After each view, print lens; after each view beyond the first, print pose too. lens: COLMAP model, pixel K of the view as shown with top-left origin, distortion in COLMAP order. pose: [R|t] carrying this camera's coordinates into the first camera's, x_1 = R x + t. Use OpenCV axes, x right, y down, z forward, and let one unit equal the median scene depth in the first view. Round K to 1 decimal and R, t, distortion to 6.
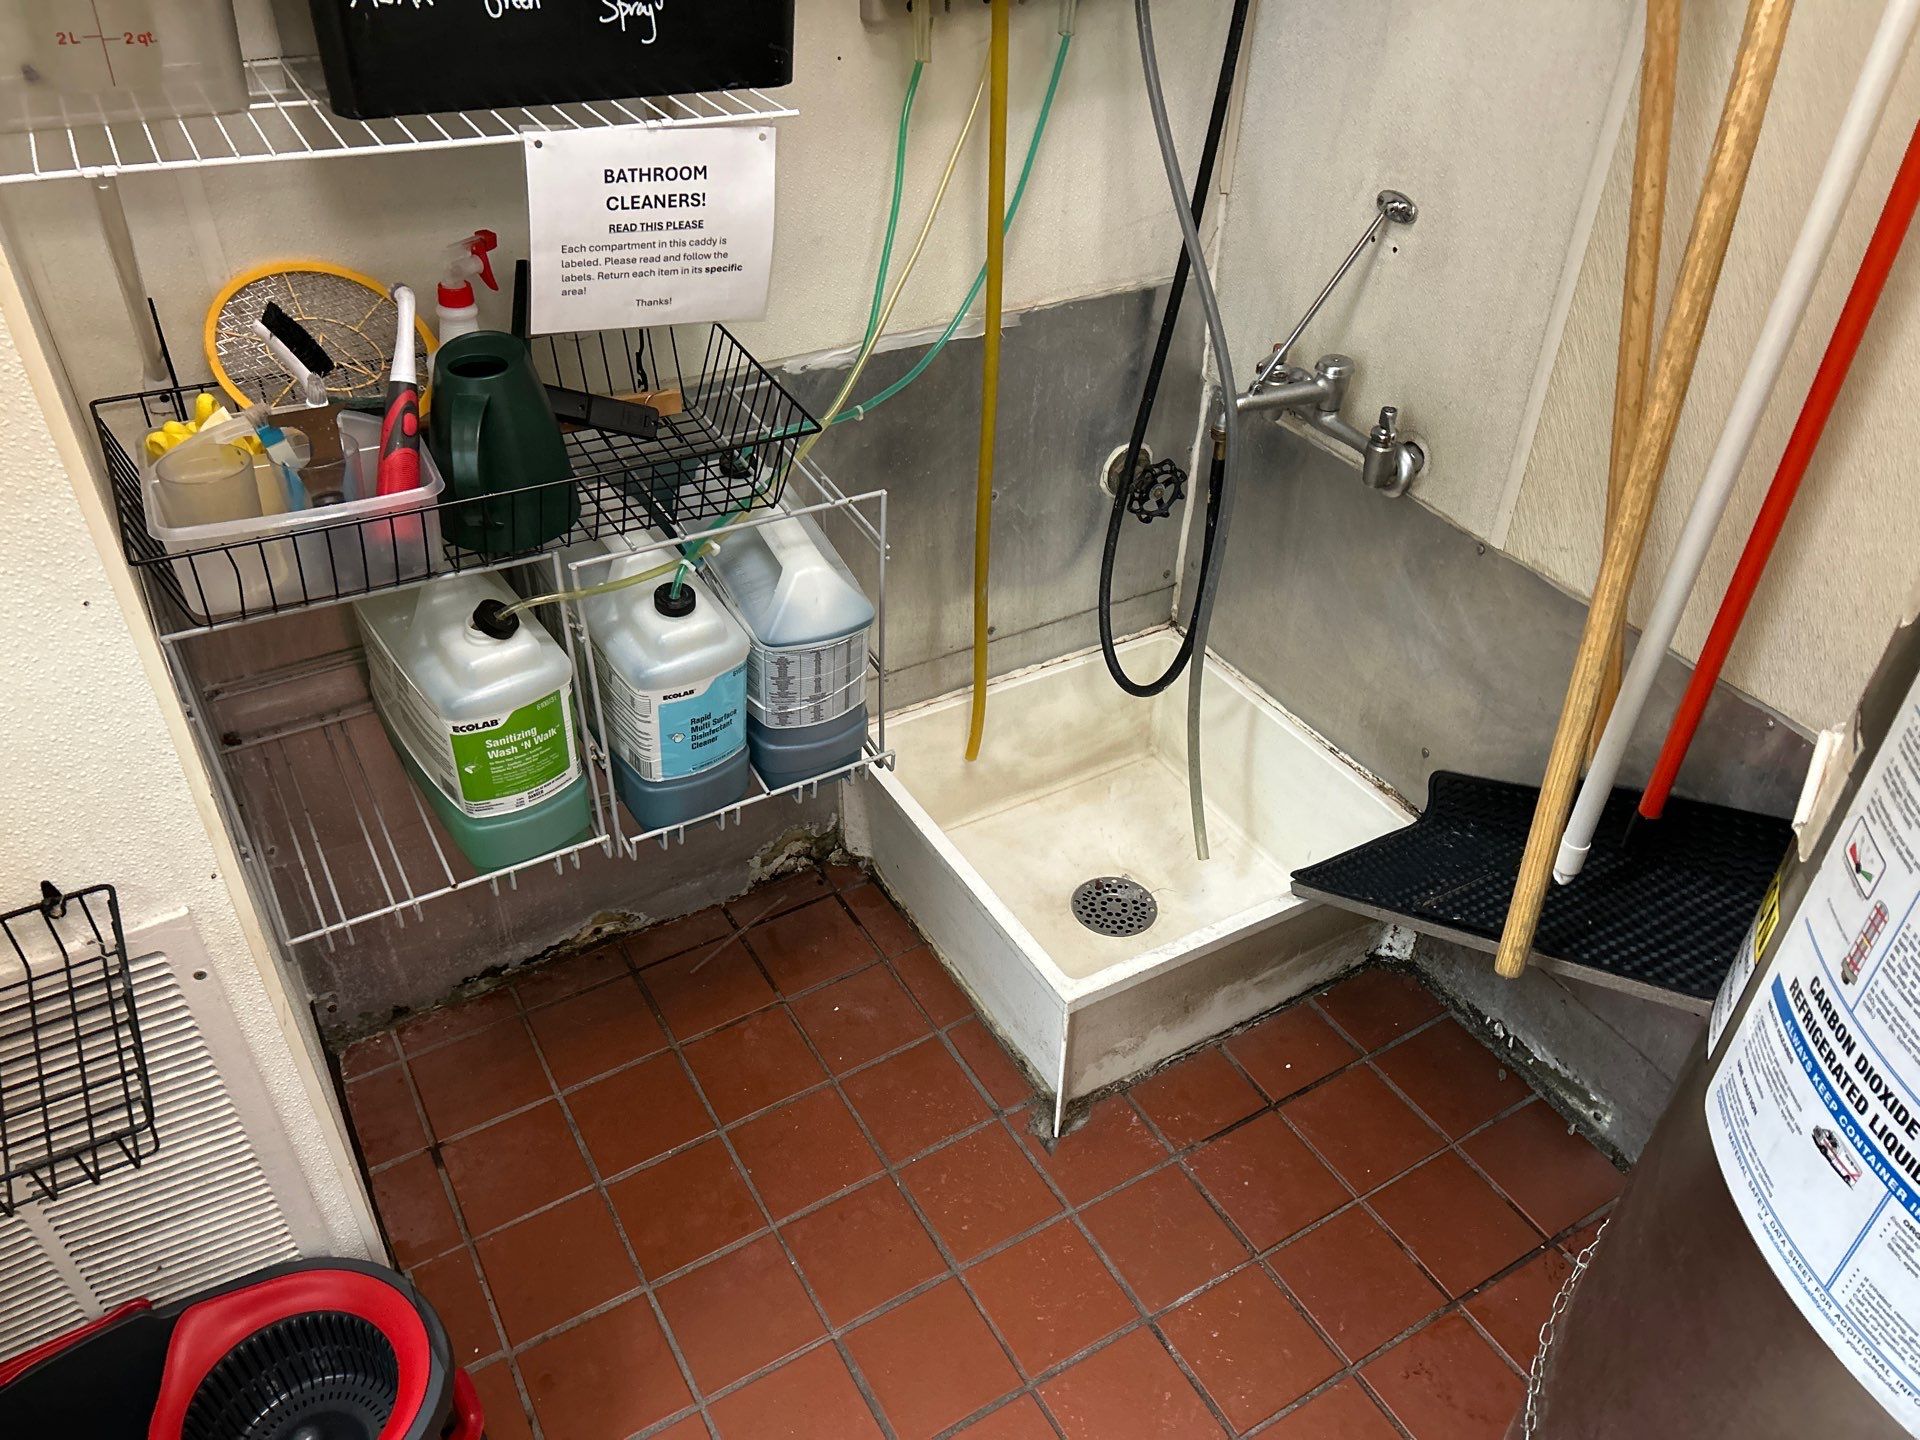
lens RADIAL K [[1454.3, 0, 946.3], [0, 1454.3, 721.0], [0, 0, 1]] dist [0.032651, -0.042844]
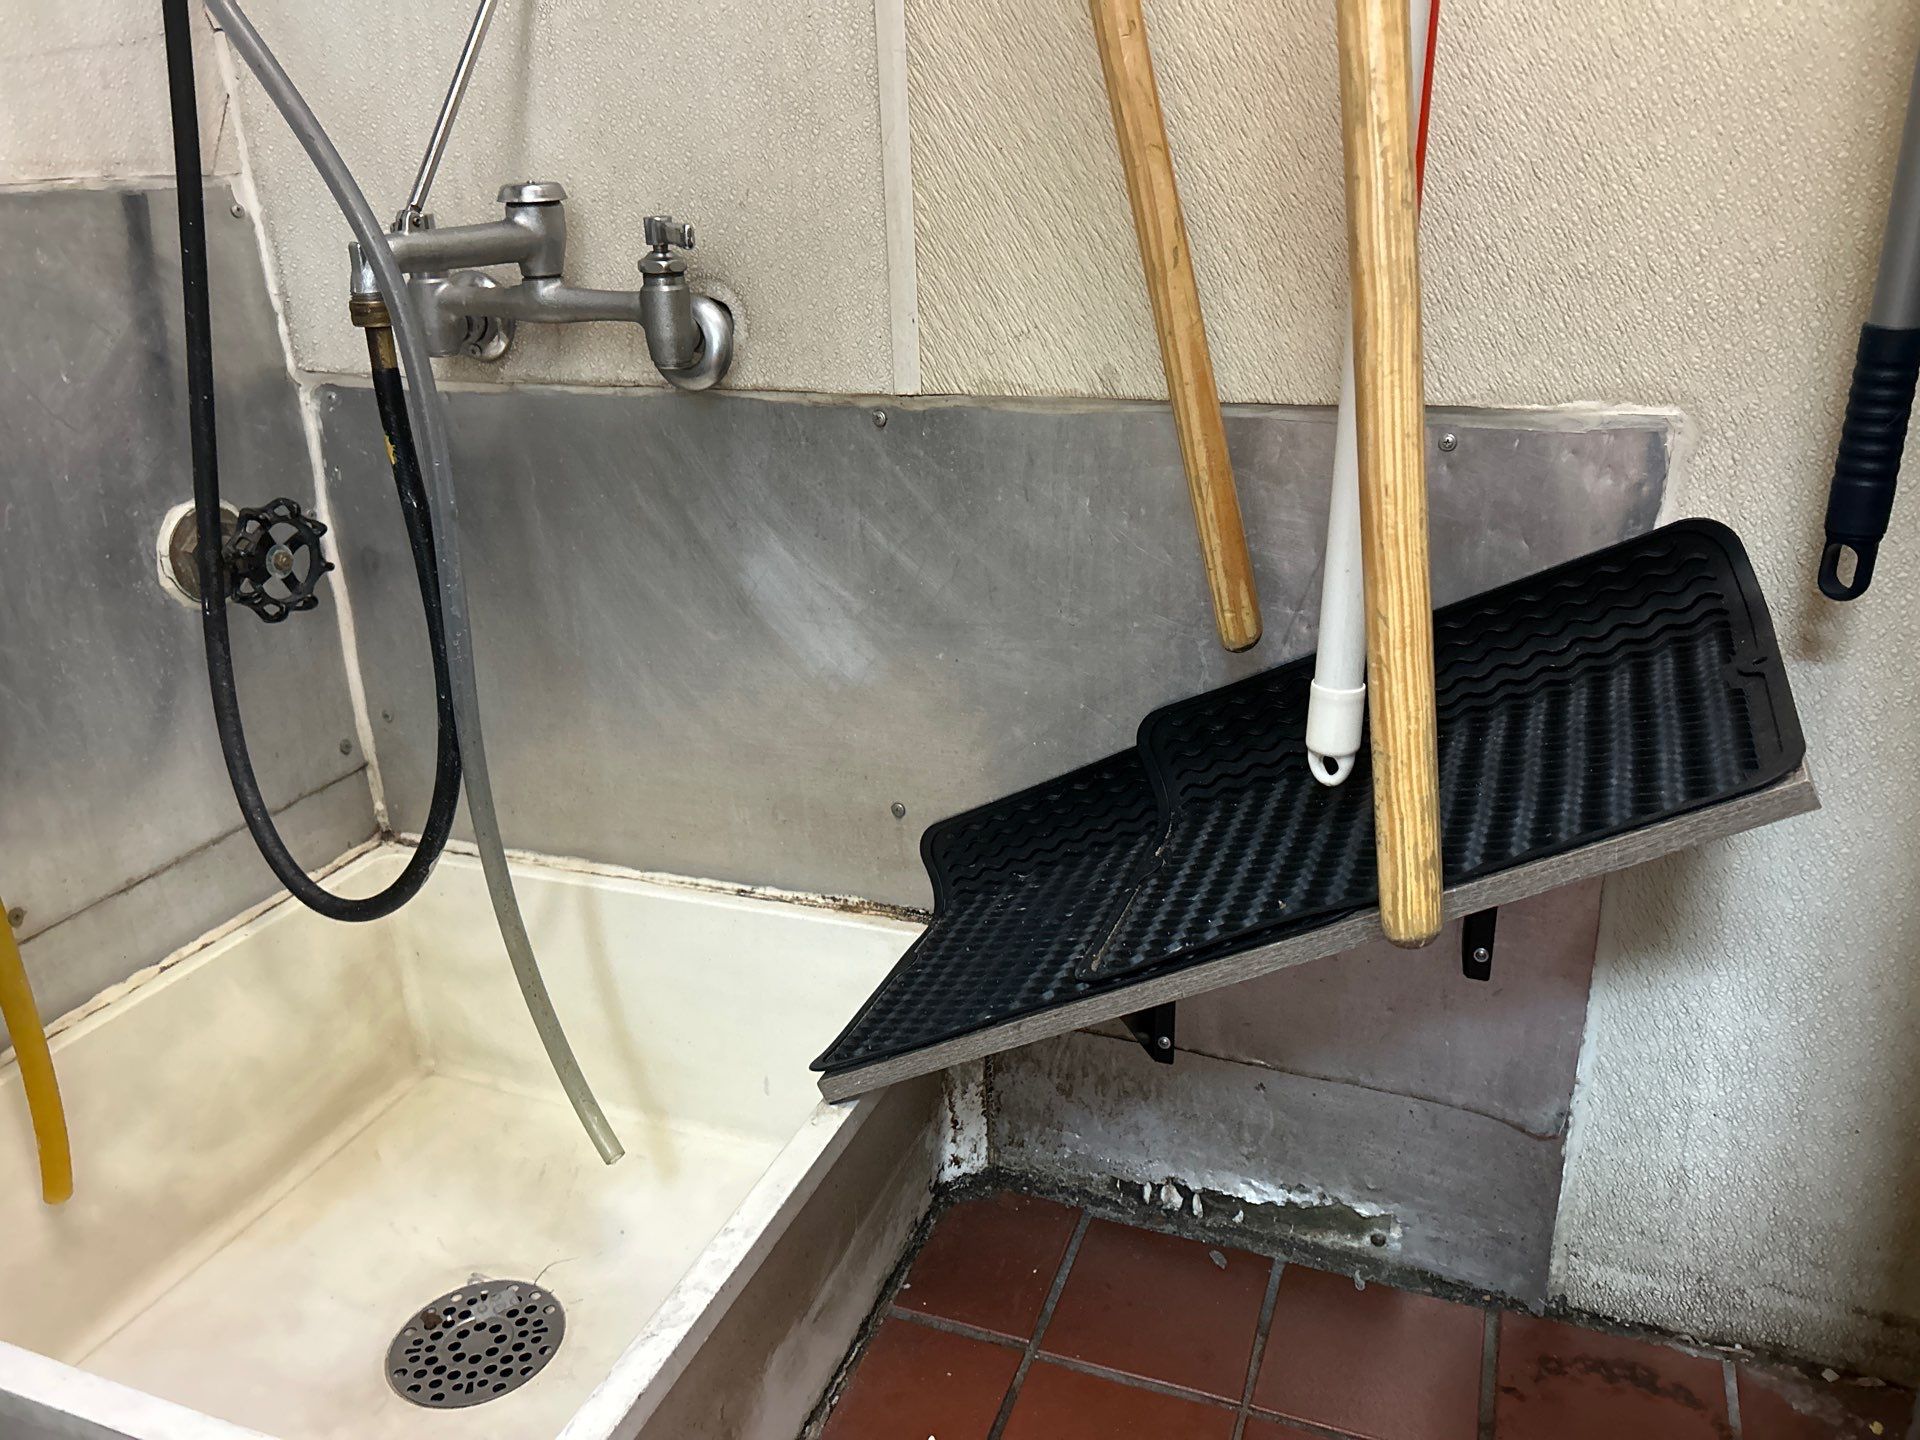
lens RADIAL K [[1454.3, 0, 968.7], [0, 1454.3, 730.7], [0, 0, 1]] dist [0.032651, -0.042844]
pose [[0.770805, -0.265292, 0.579206, 0.010717], [0.414031, 0.899595, -0.138952, 0.084941], [-0.484188, 0.346914, 0.803251, 0.476987]]
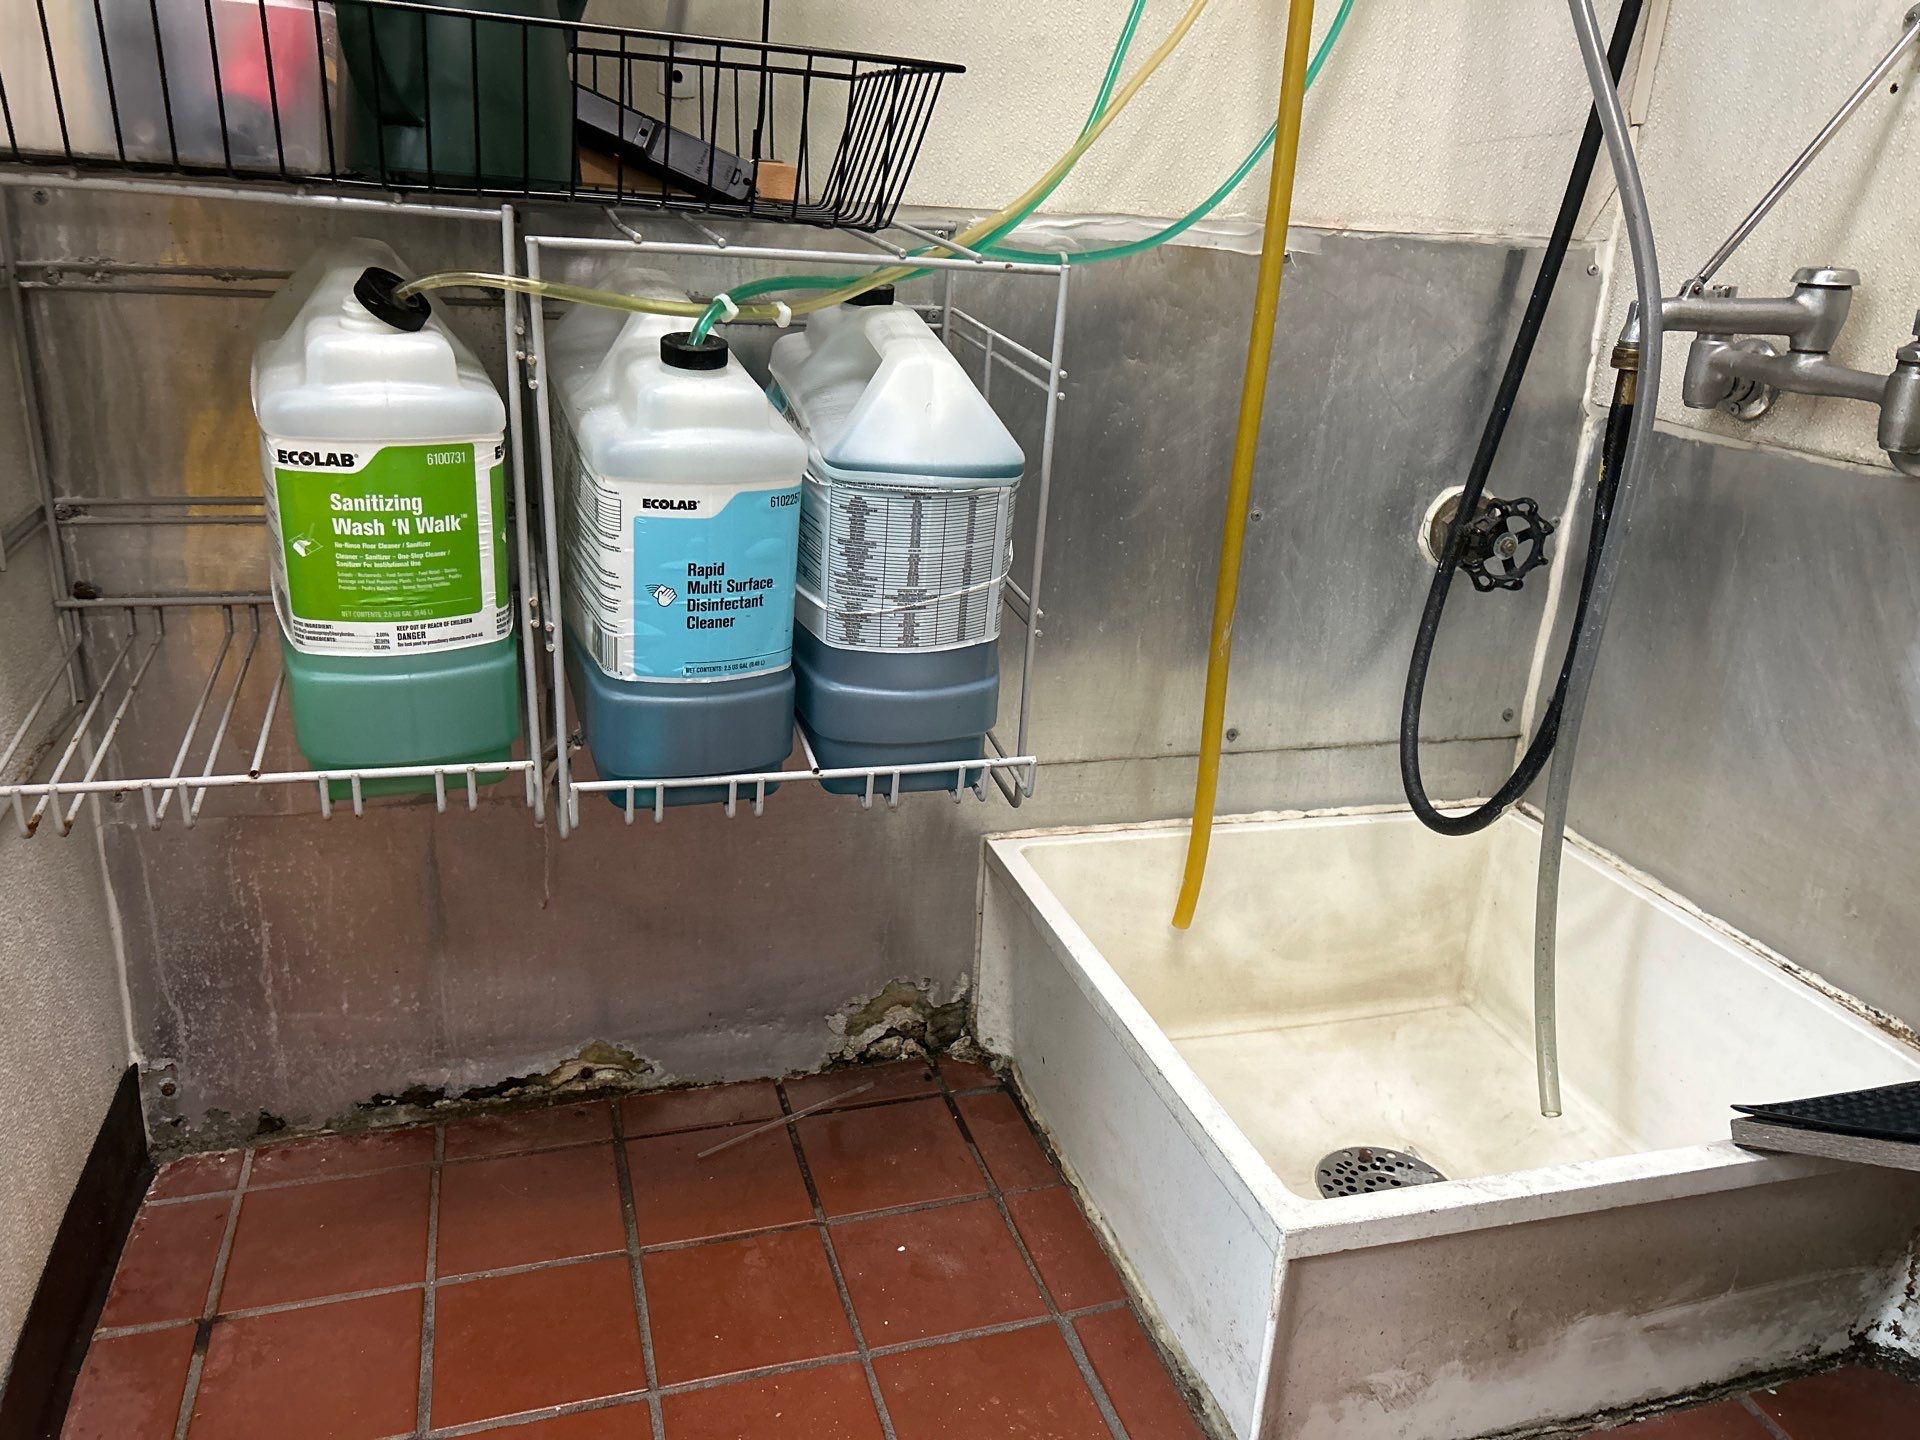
lens RADIAL K [[1454.3, 0, 944.3], [0, 1454.3, 729.7], [0, 0, 1]] dist [0.032651, -0.042844]
pose [[0.970725, 0.112998, -0.211952, 0.047287], [-0.172191, 0.942605, -0.286088, 0.166246], [0.167460, 0.314209, 0.934468, 0.366635]]
